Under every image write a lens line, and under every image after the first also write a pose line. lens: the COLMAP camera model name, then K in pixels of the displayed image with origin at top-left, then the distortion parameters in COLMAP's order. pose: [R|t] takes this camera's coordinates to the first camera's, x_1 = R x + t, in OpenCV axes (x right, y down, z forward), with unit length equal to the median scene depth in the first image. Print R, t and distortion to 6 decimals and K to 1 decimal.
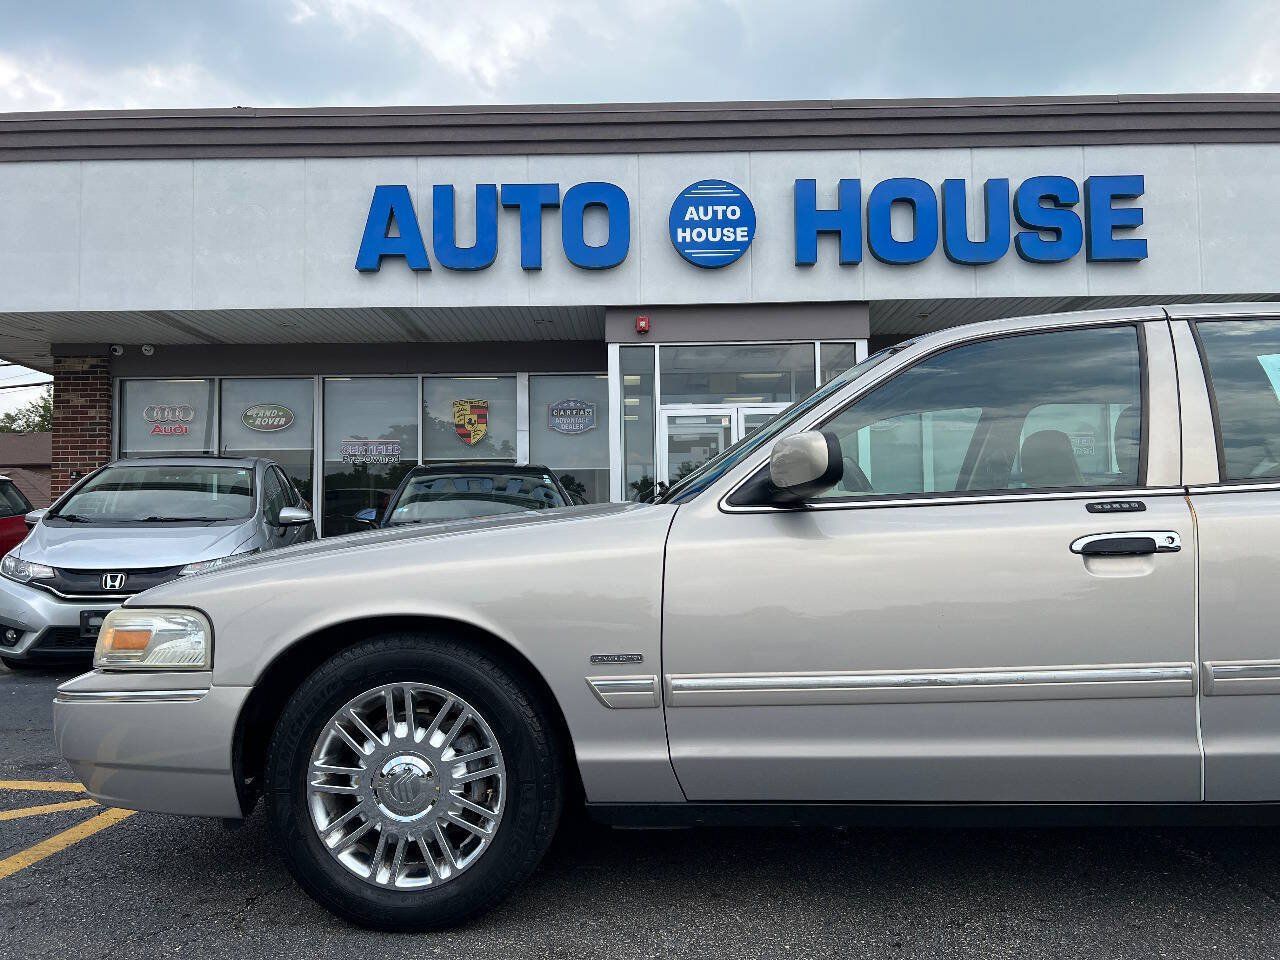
lens RADIAL K [[975.5, 0, 627.6], [0, 975.5, 499.4], [0, 0, 1]] dist [0.062890, -0.073665]
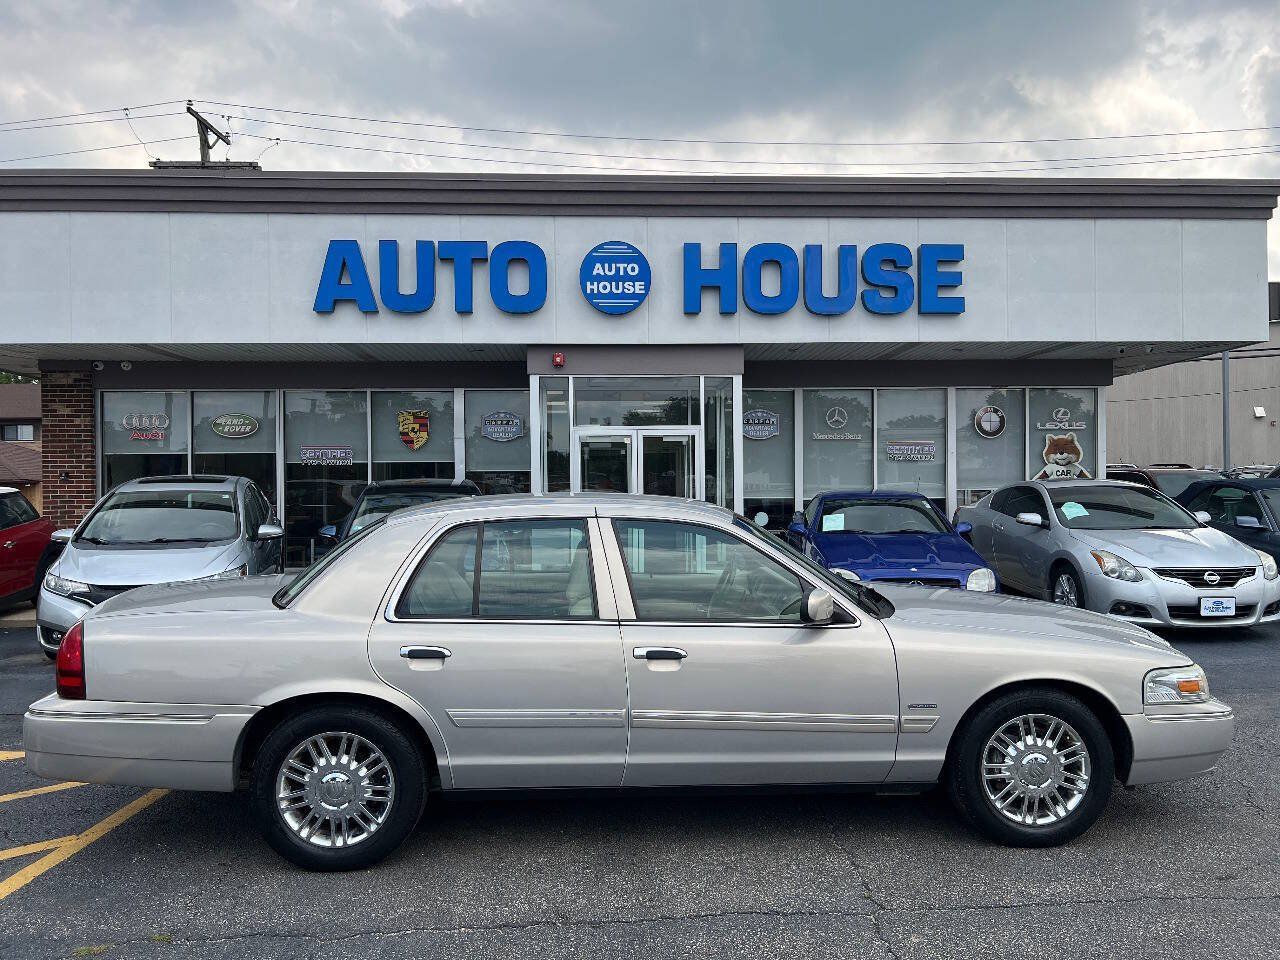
lens RADIAL K [[975.5, 0, 645.3], [0, 975.5, 488.2], [0, 0, 1]] dist [0.062890, -0.073665]
pose [[0.997654, 0.003640, 0.068367, 0.041685], [-0.007034, 0.998751, 0.049465, -0.082474], [-0.068102, -0.049830, 0.996433, -0.217739]]
